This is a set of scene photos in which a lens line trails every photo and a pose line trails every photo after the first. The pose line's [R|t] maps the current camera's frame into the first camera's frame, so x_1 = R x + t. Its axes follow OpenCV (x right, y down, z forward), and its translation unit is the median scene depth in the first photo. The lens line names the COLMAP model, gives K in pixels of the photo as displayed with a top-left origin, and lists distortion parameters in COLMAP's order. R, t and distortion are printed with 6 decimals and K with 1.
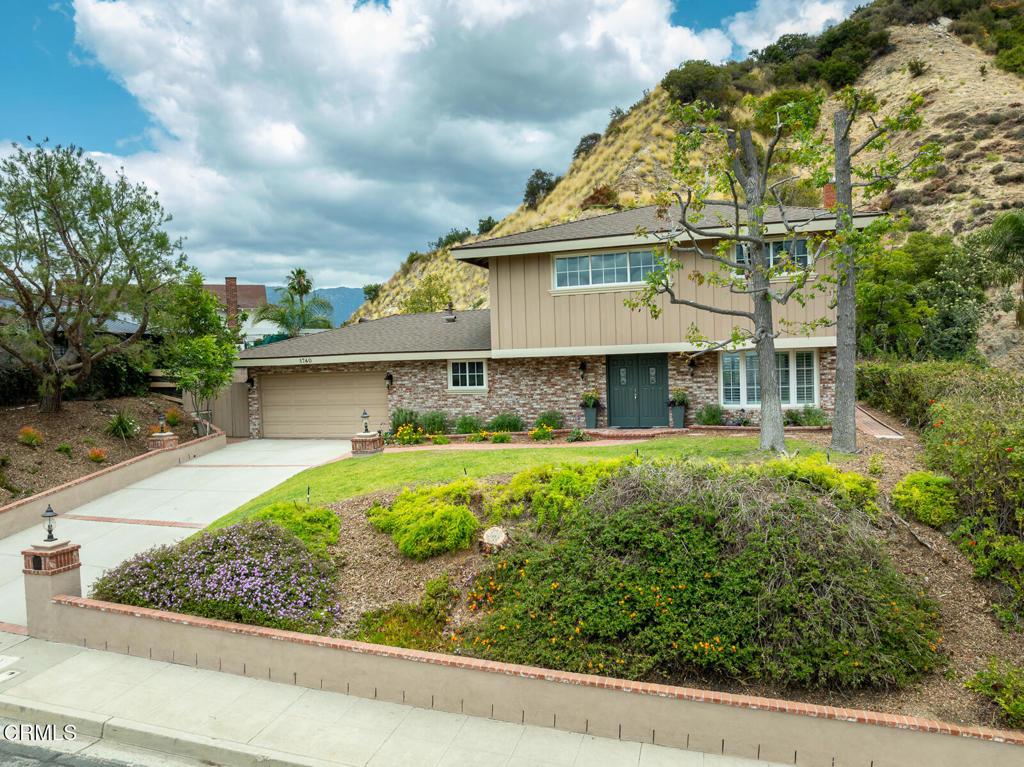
lens RADIAL K [[756.6, 0, 513.5], [0, 756.6, 400.4], [0, 0, 1]] dist [-0.044736, 0.019650]
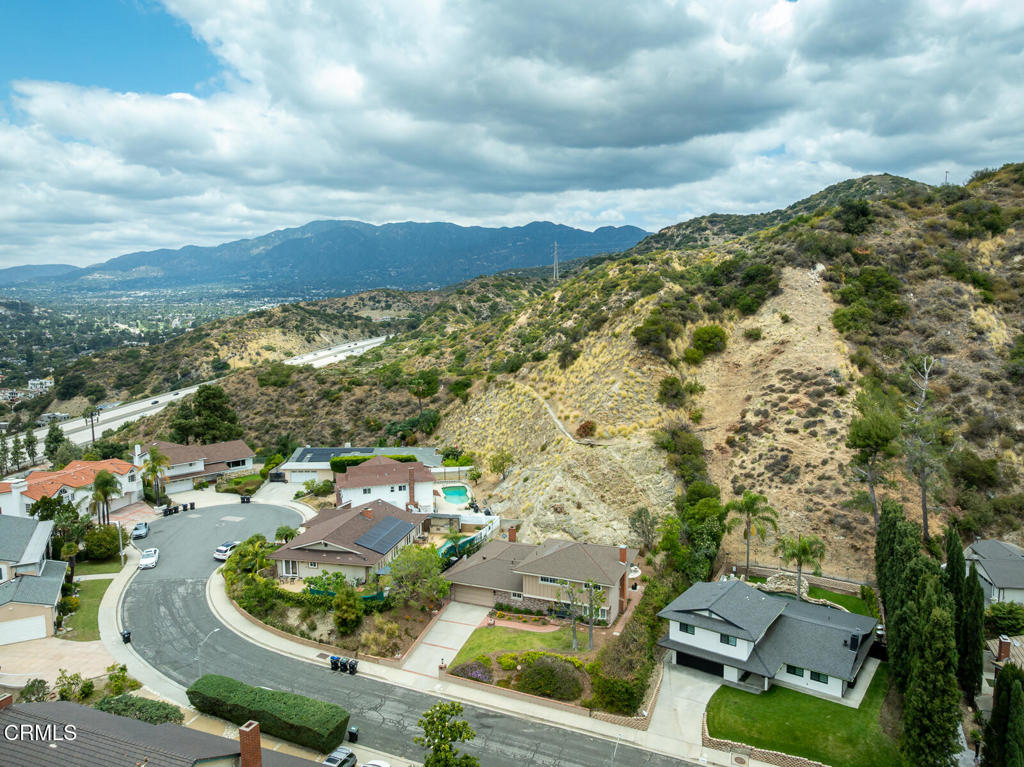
lens RADIAL K [[743.0, 0, 512.0], [0, 743.0, 383.5], [0, 0, 1]] dist [-0.022882, -0.042276]
pose [[0.996419, 0.029126, -0.079379, 0.066688], [-0.022965, 0.996732, 0.077452, -0.526654], [0.081375, -0.075352, 0.993831, -0.971911]]
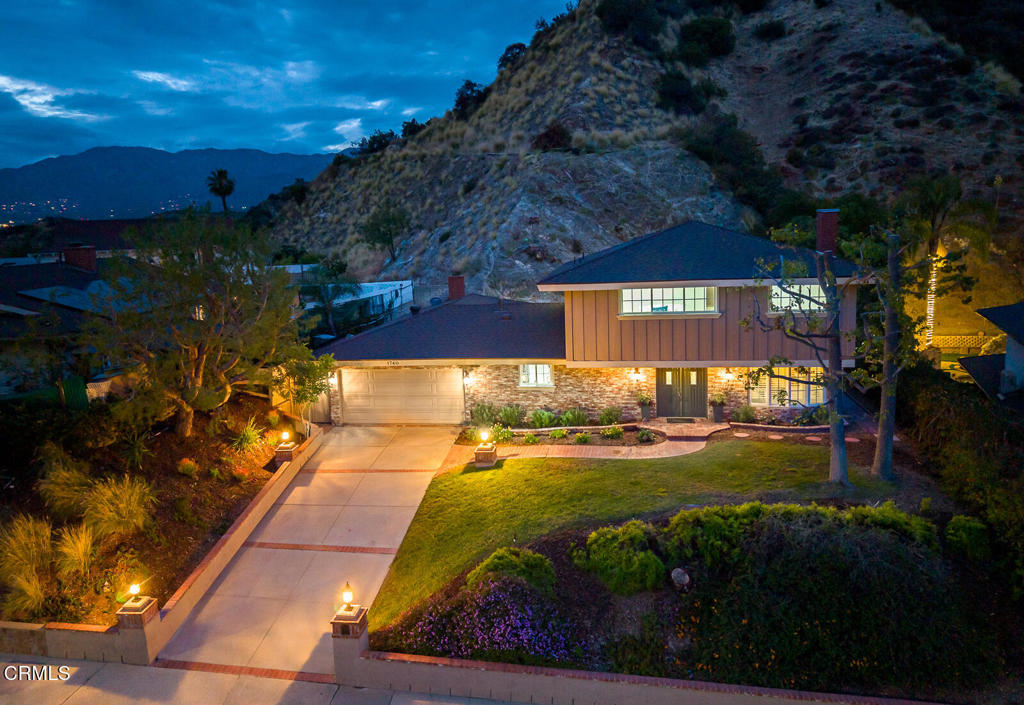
lens RADIAL K [[736.8, 0, 512.2], [0, 736.8, 323.7], [0, 0, 1]] dist [0.049142, -0.066572]
pose [[0.987377, -0.025803, 0.156269, -0.114459], [0.012899, 0.996464, 0.083030, -0.086734], [-0.157859, -0.079966, 0.984218, -0.056205]]
